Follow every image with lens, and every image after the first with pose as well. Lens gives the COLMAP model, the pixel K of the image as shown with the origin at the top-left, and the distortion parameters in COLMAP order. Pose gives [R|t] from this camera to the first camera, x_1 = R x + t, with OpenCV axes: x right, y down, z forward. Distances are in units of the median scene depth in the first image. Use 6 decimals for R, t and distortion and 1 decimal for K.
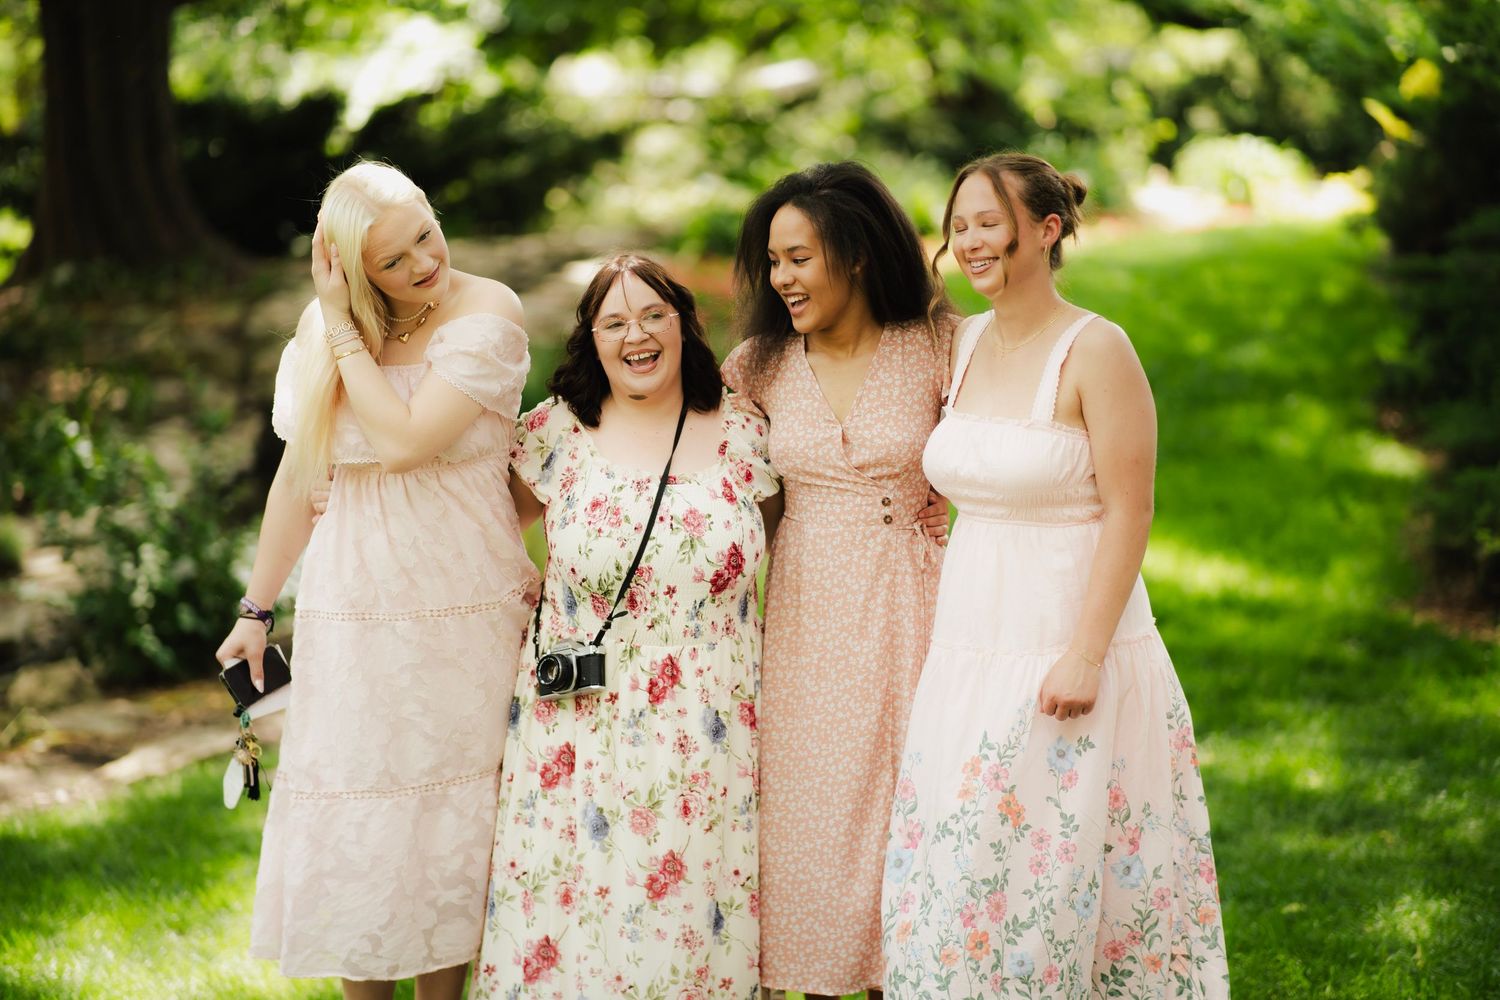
lens RADIAL K [[4025.8, 0, 724.9], [0, 4025.8, 513.6], [0, 0, 1]] dist [0.133618, 0.000000]
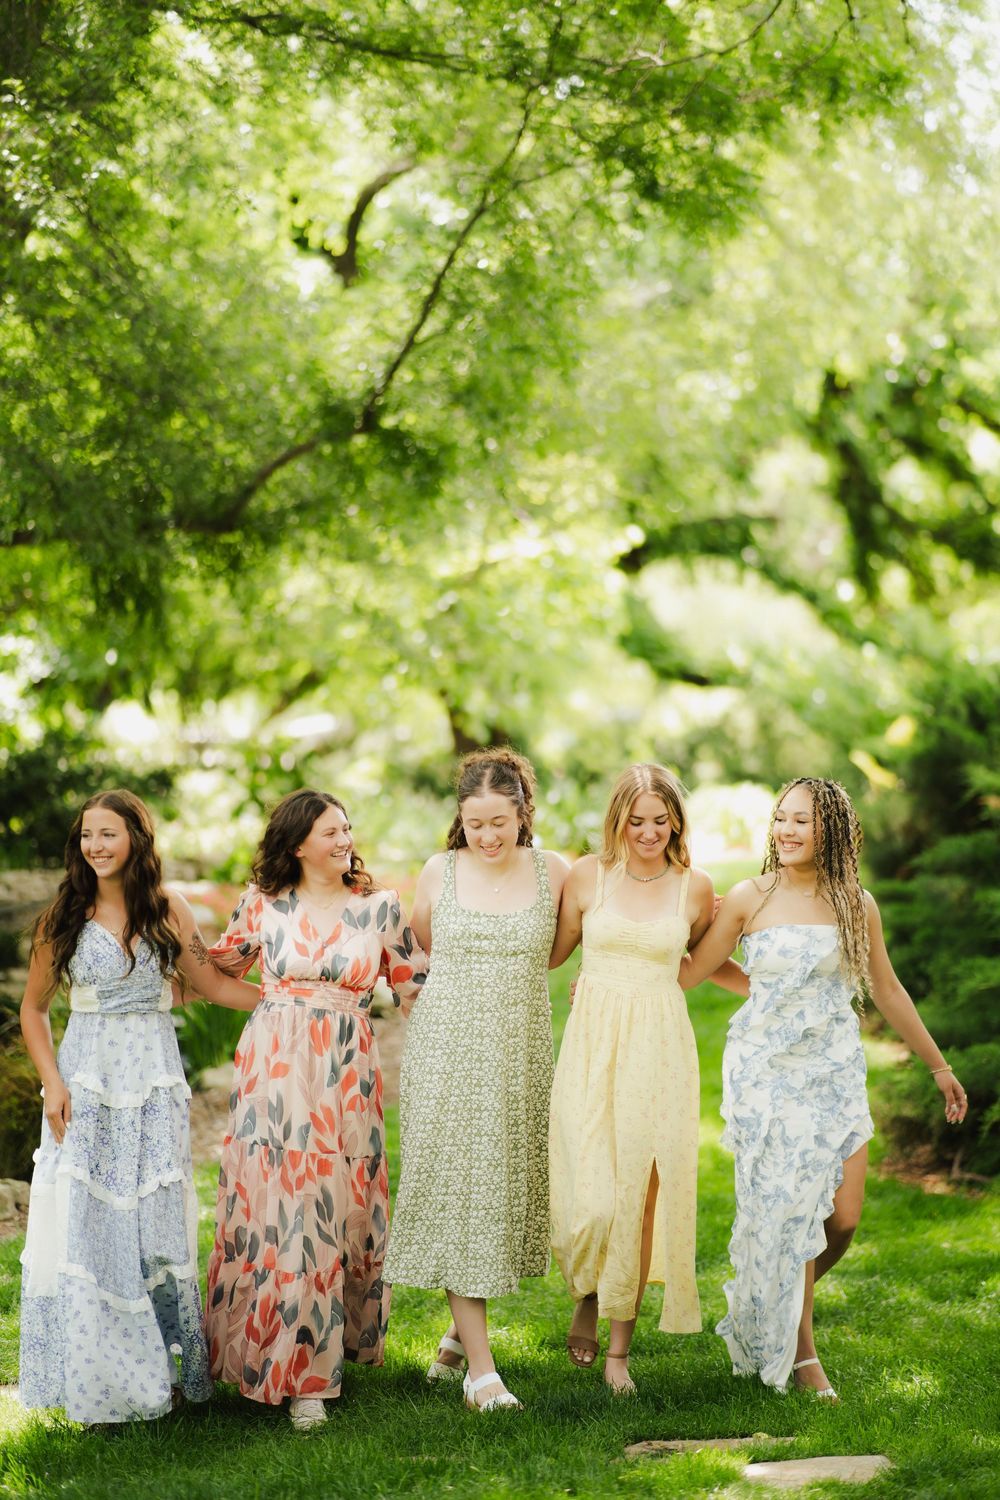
lens RADIAL K [[4025.8, 0, 504.7], [0, 4025.8, 793.2], [0, 0, 1]] dist [0.133618, 0.000000]
pose [[0.997730, 0.011416, 0.066368, -0.009990], [-0.005149, 0.995574, -0.093843, 0.015398], [-0.067145, 0.093288, 0.993372, -0.099895]]
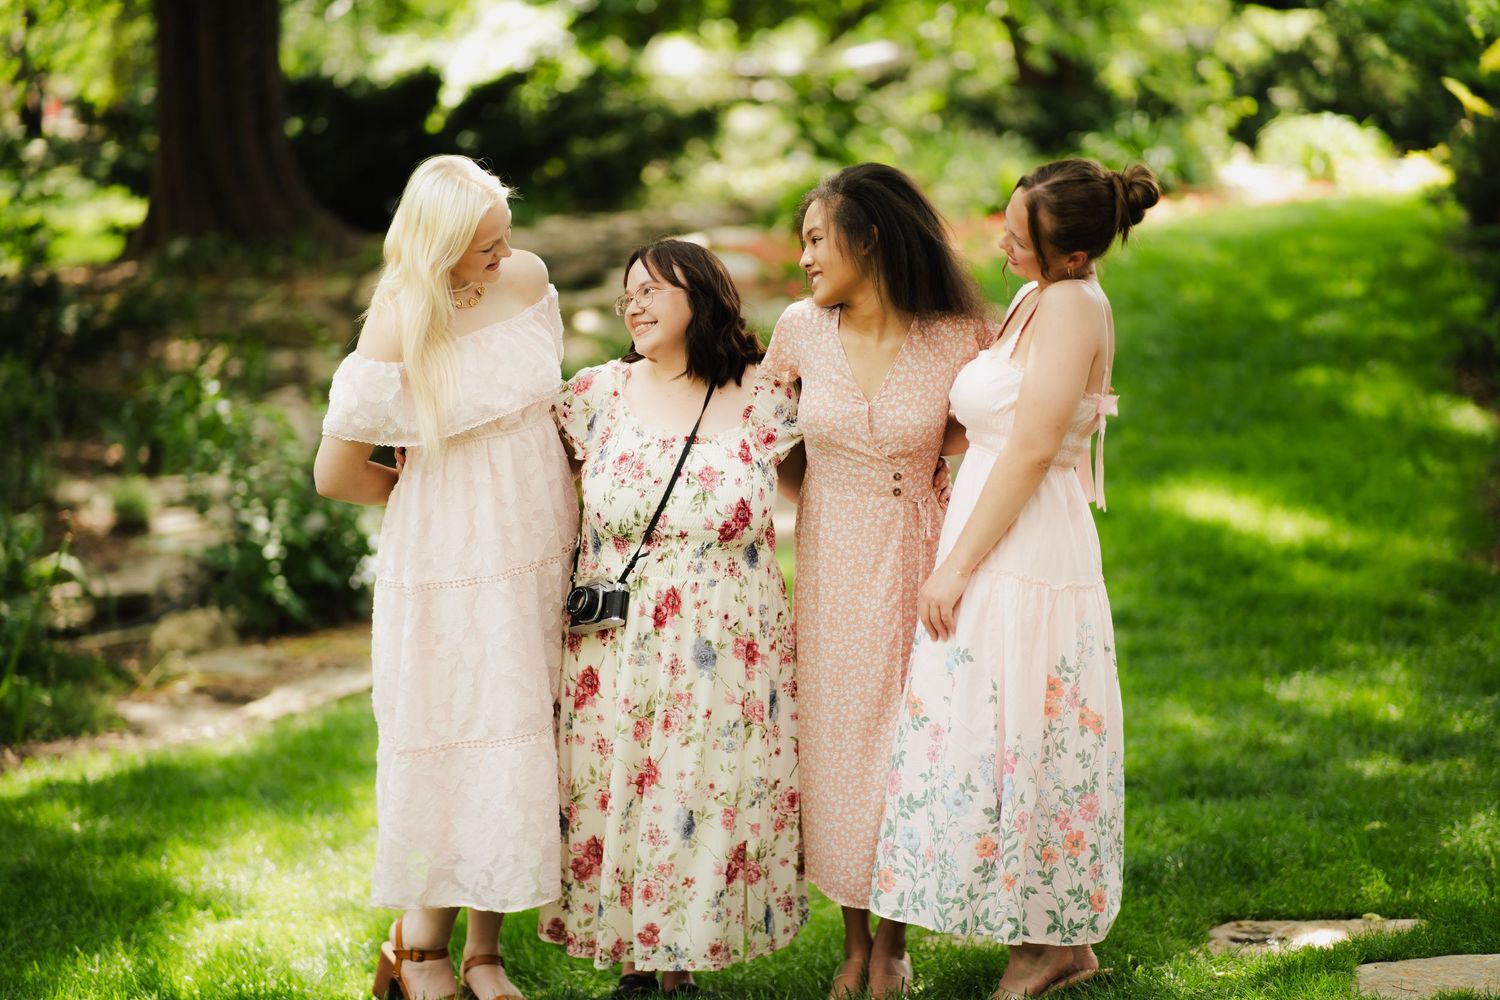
lens RADIAL K [[4025.8, 0, 753.7], [0, 4025.8, 508.0], [0, 0, 1]] dist [0.133618, 0.000000]
pose [[0.999925, -0.000790, -0.012181, -0.004422], [0.000825, 0.999995, 0.002893, 0.004337], [0.012179, -0.002903, 0.999922, -0.029238]]
